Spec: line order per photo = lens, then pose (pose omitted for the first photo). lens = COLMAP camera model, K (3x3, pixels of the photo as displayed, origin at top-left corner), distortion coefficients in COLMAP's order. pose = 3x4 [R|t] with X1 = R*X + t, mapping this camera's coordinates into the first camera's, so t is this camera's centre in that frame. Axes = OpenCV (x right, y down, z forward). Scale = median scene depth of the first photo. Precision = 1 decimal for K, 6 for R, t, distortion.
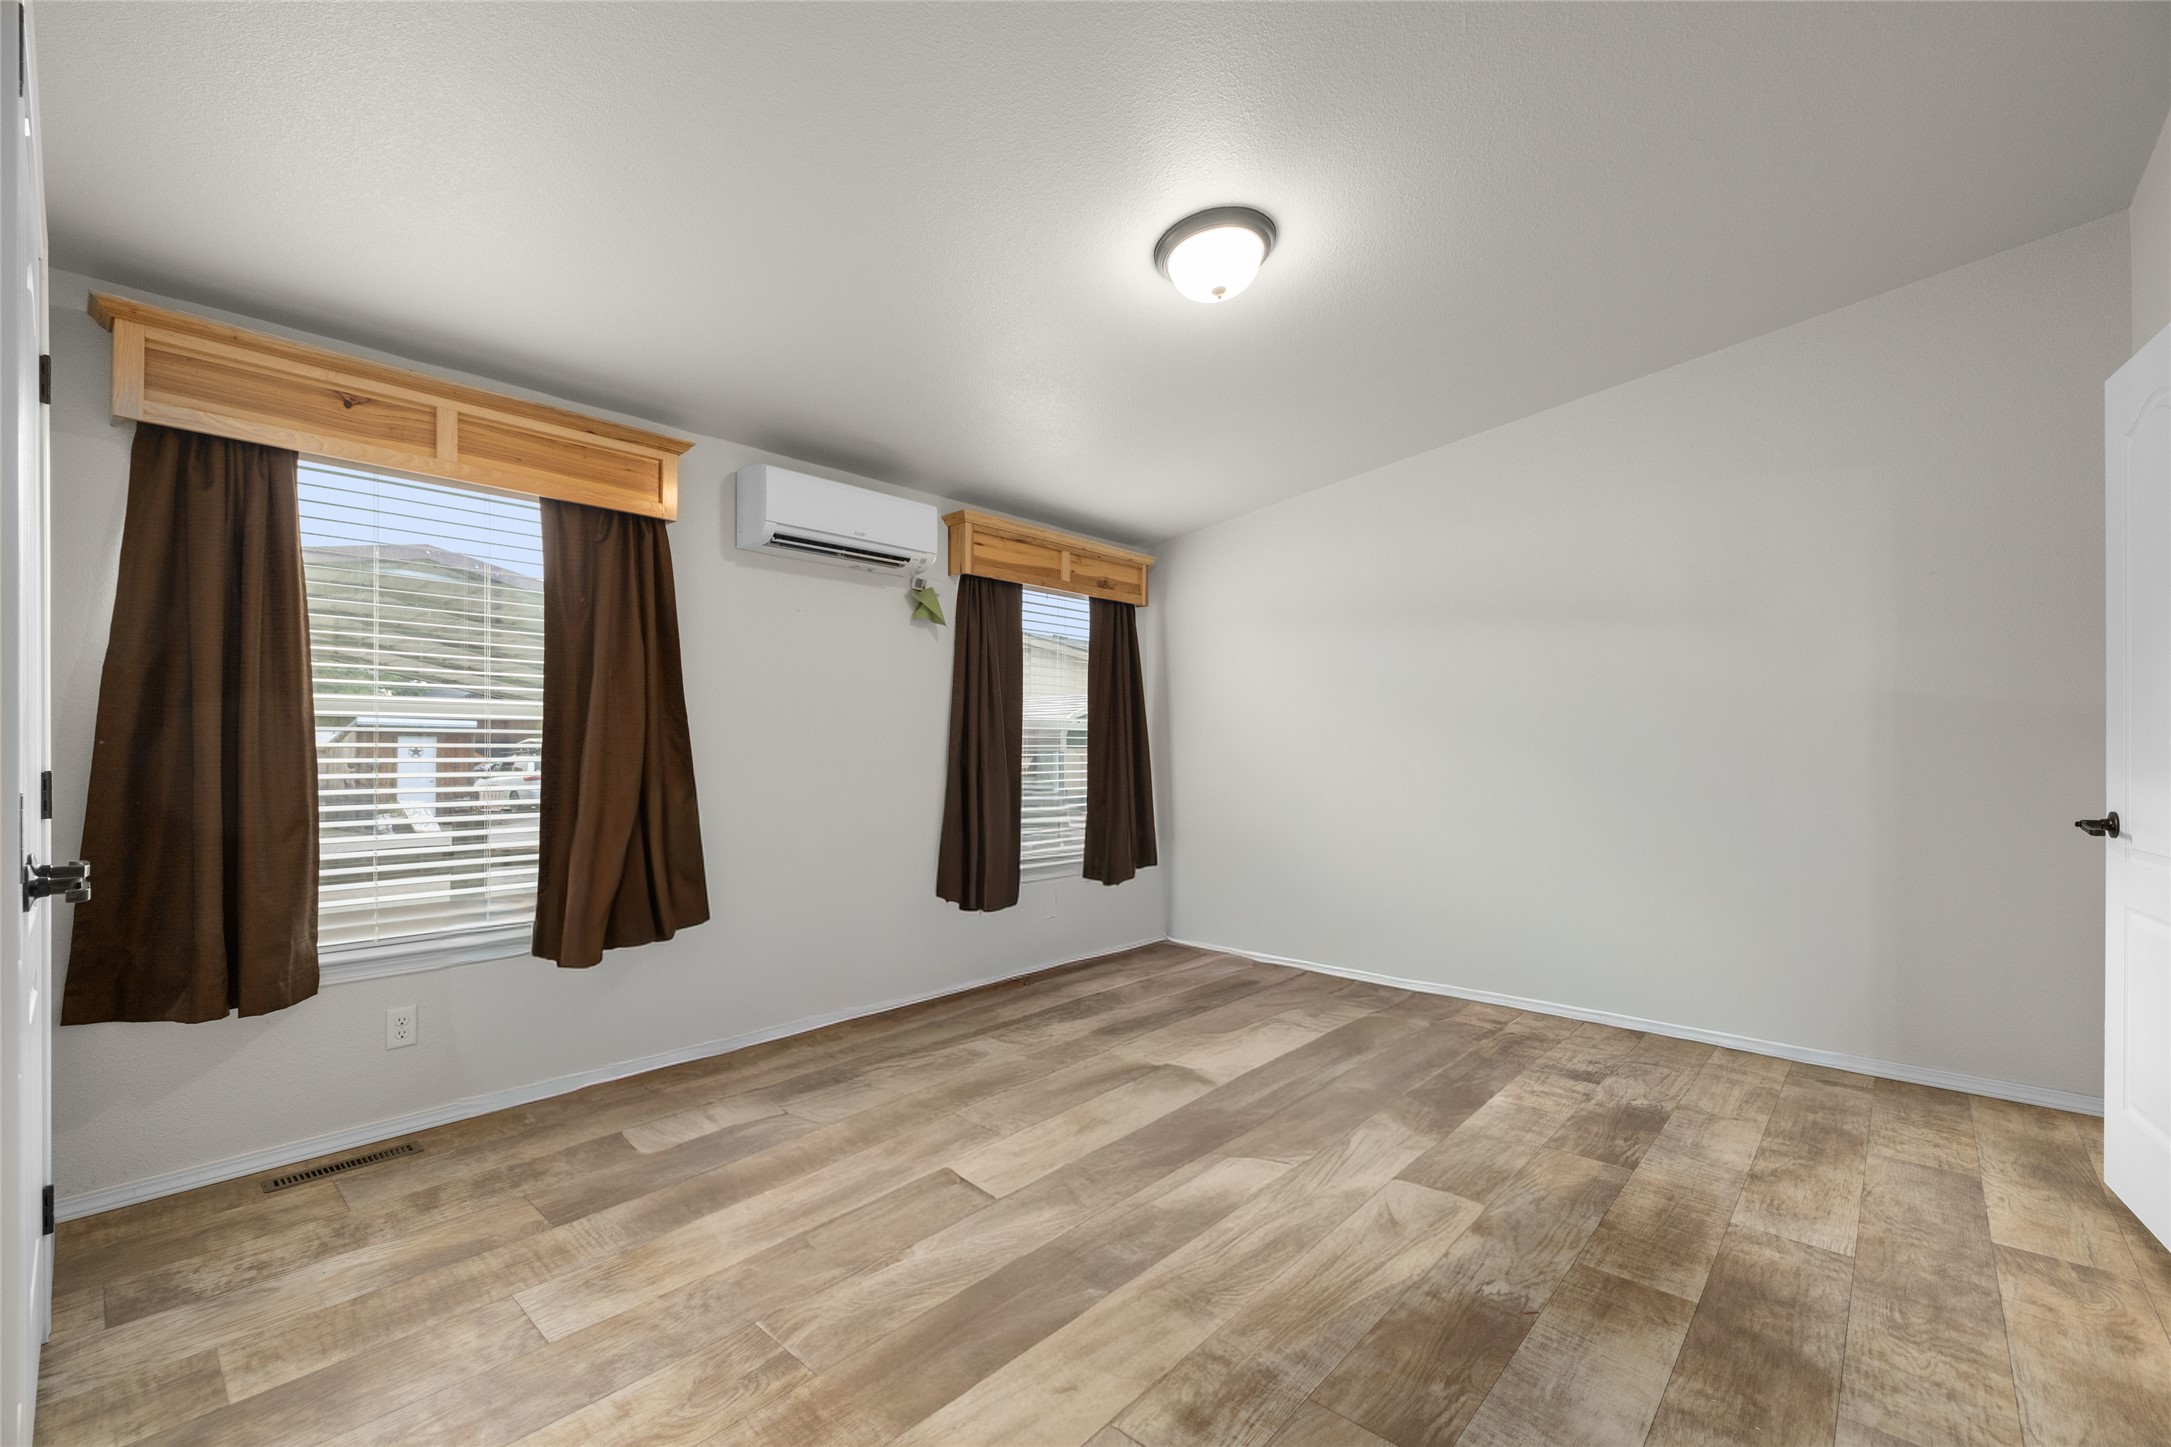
lens RADIAL K [[912.0, 0, 1061.5], [0, 912.0, 757.8], [0, 0, 1]] dist [-0.002566, -0.000640]
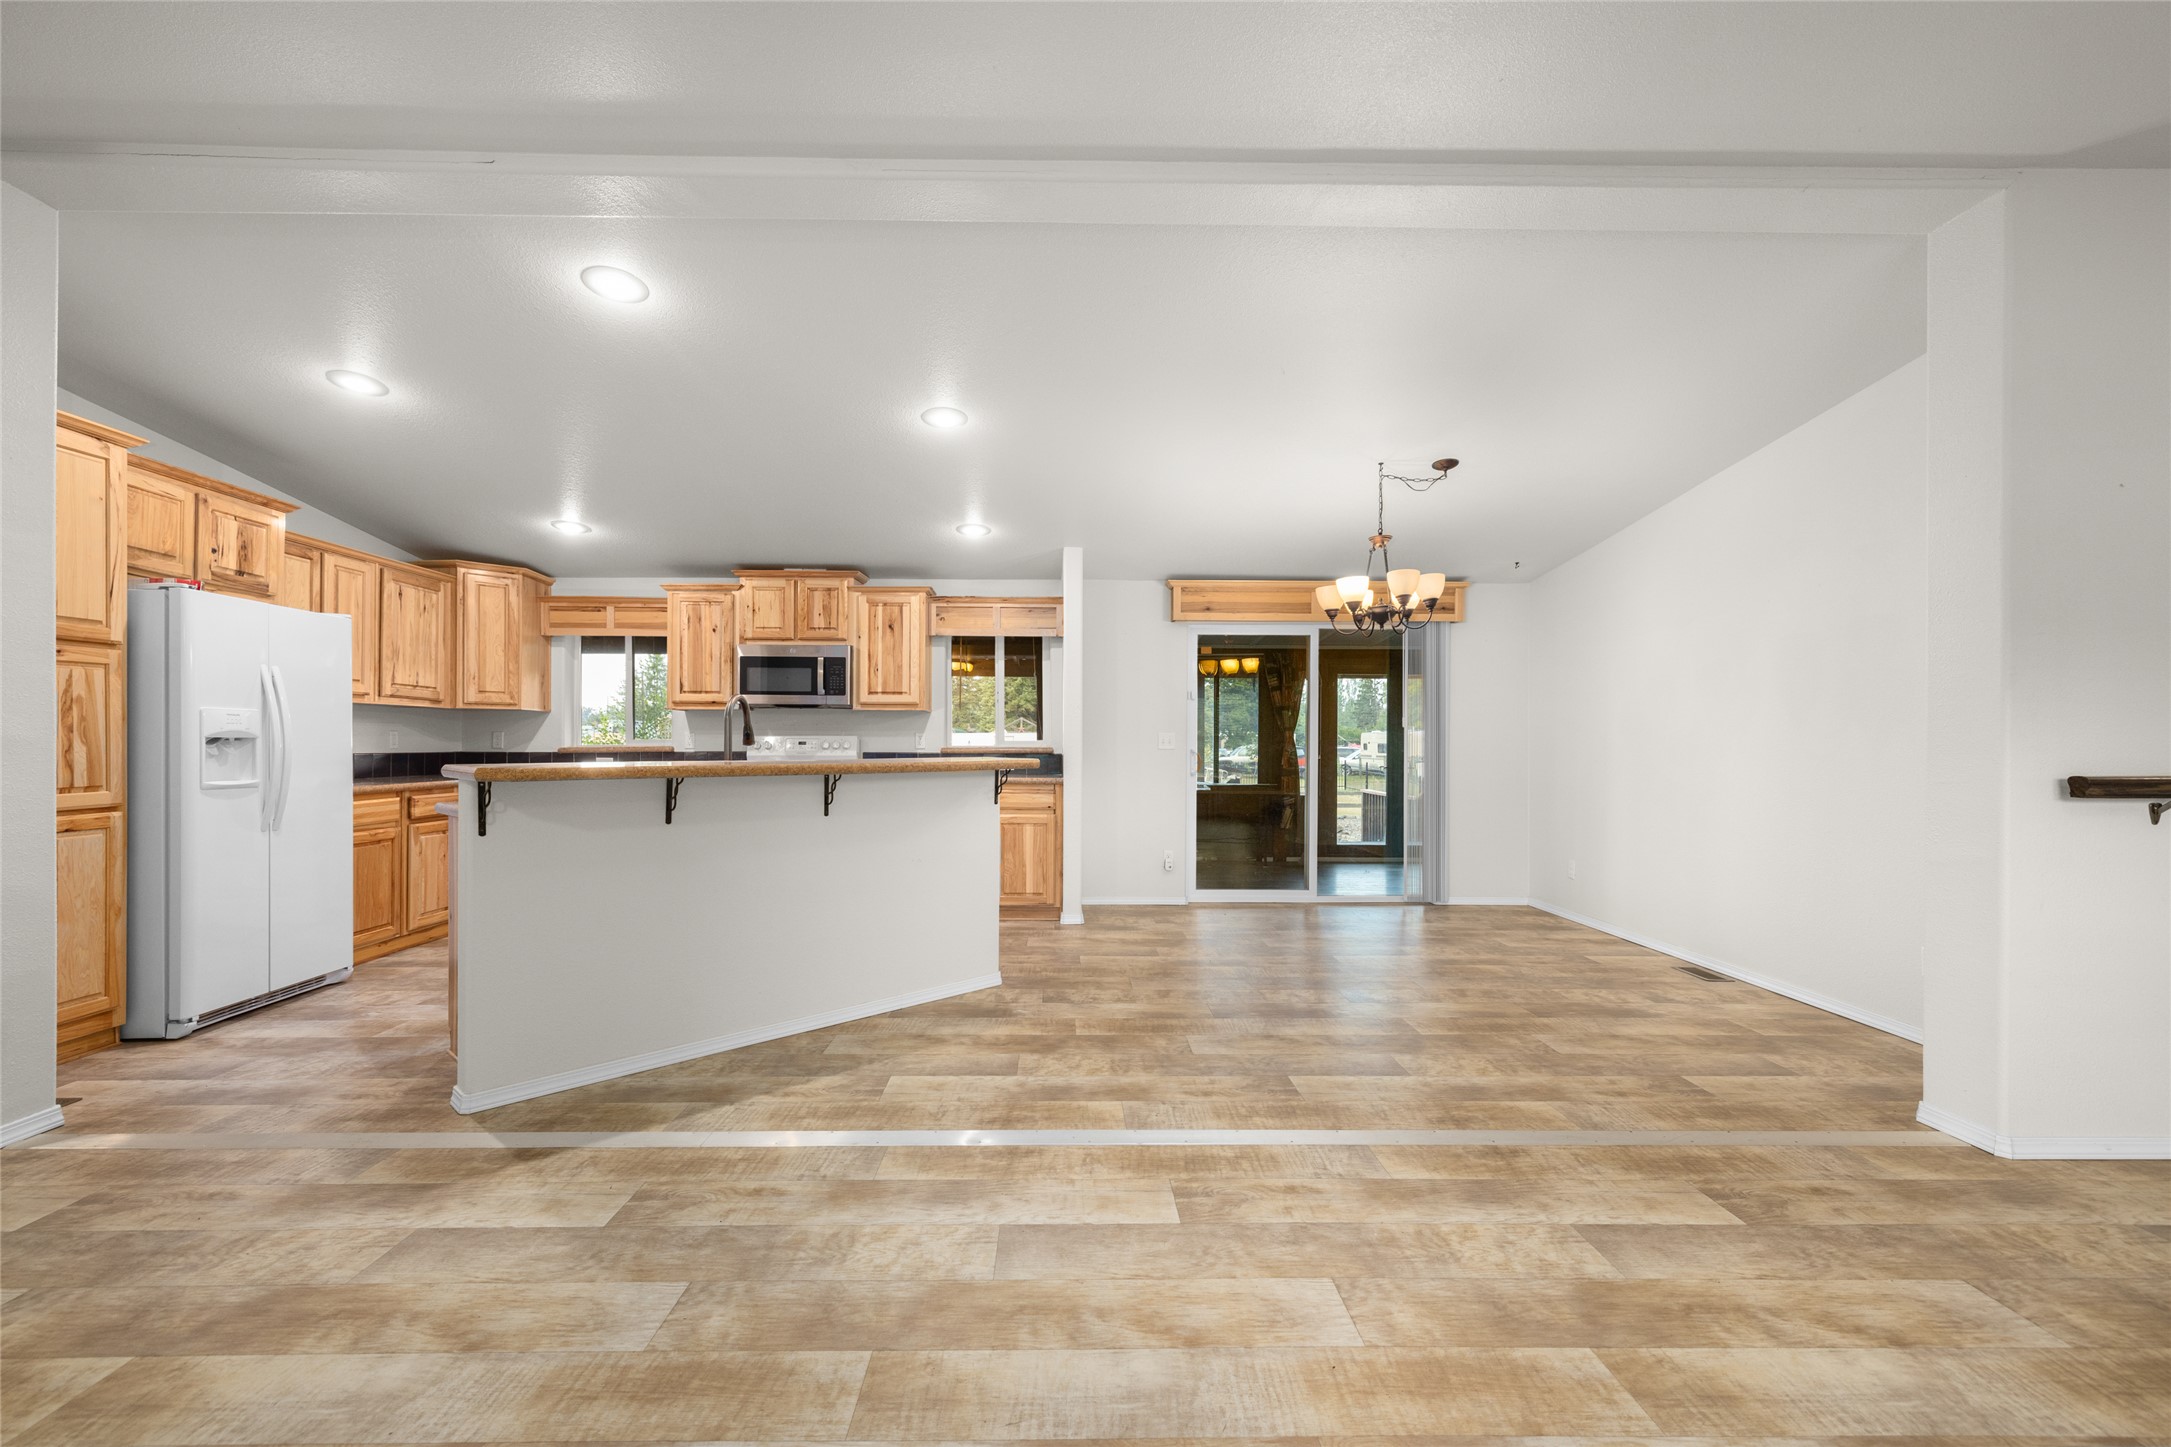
lens RADIAL K [[937.8, 0, 1075.9], [0, 937.8, 744.5], [0, 0, 1]] dist [0.003688, 0.000123]
pose [[-0.694122, -0.003367, 0.719850, 0.364318], [0.008450, 0.999882, 0.012825, -0.033032], [-0.719808, 0.014985, -0.694012, 1.985835]]
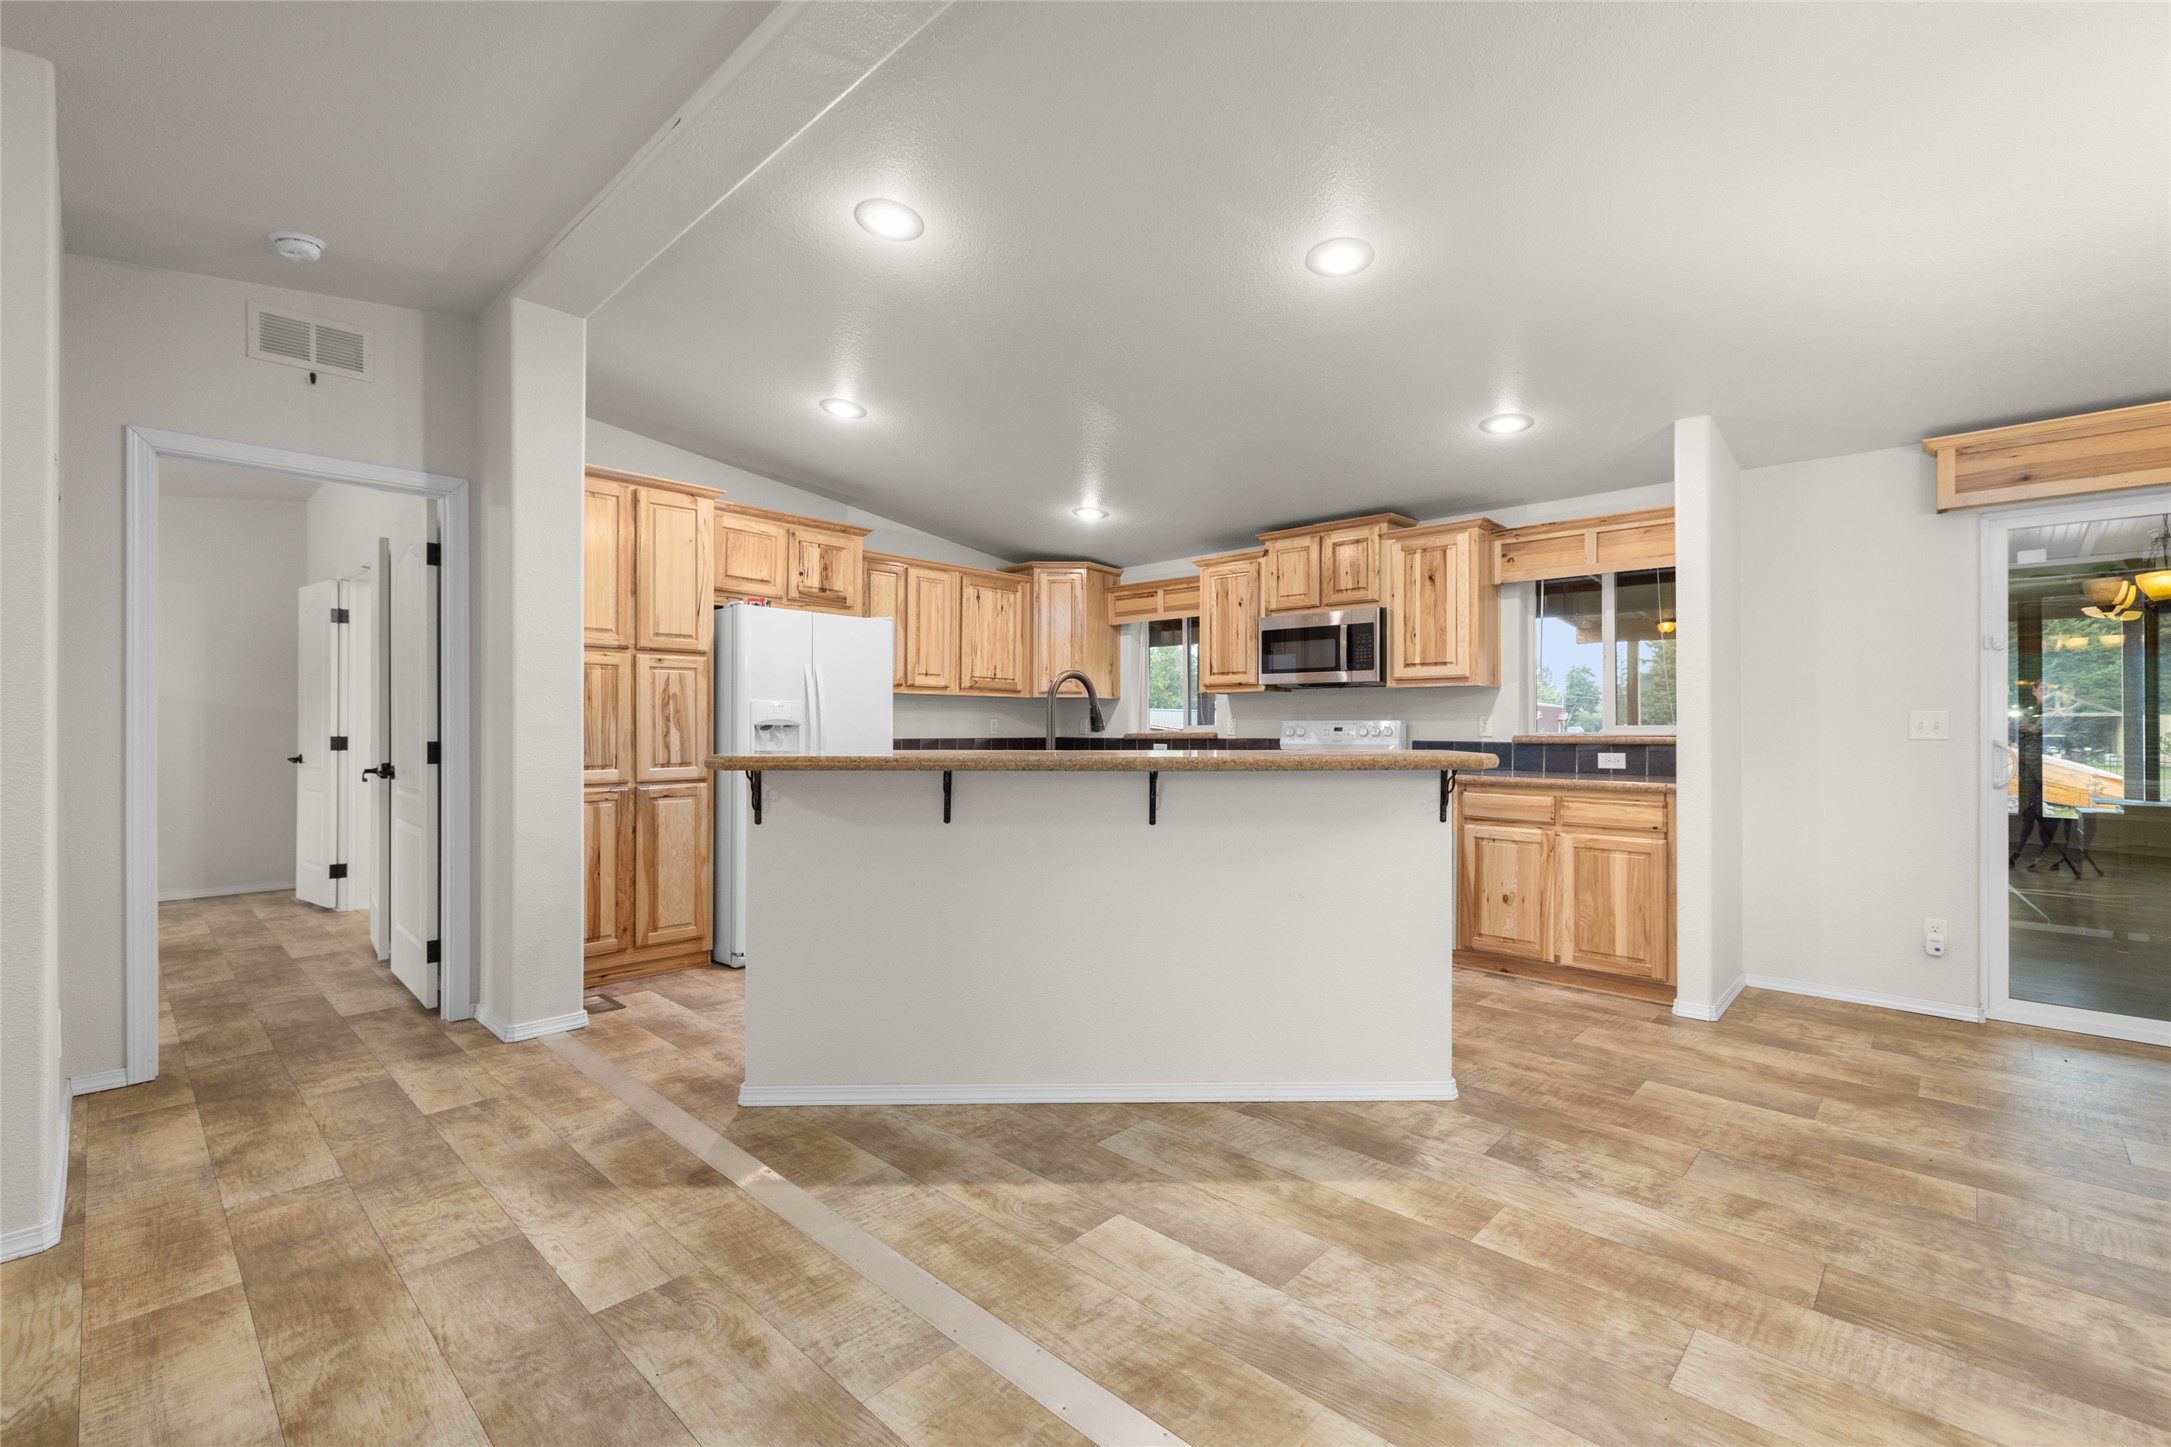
lens RADIAL K [[936.9, 0, 1084.0], [0, 936.9, 720.6], [0, 0, 1]] dist [0.002961, 0.000014]
pose [[0.008782, 0.007387, 0.999934, 0.644623], [0.014725, 0.999863, -0.007515, -0.019116], [-0.999853, 0.014790, 0.008672, 1.088695]]
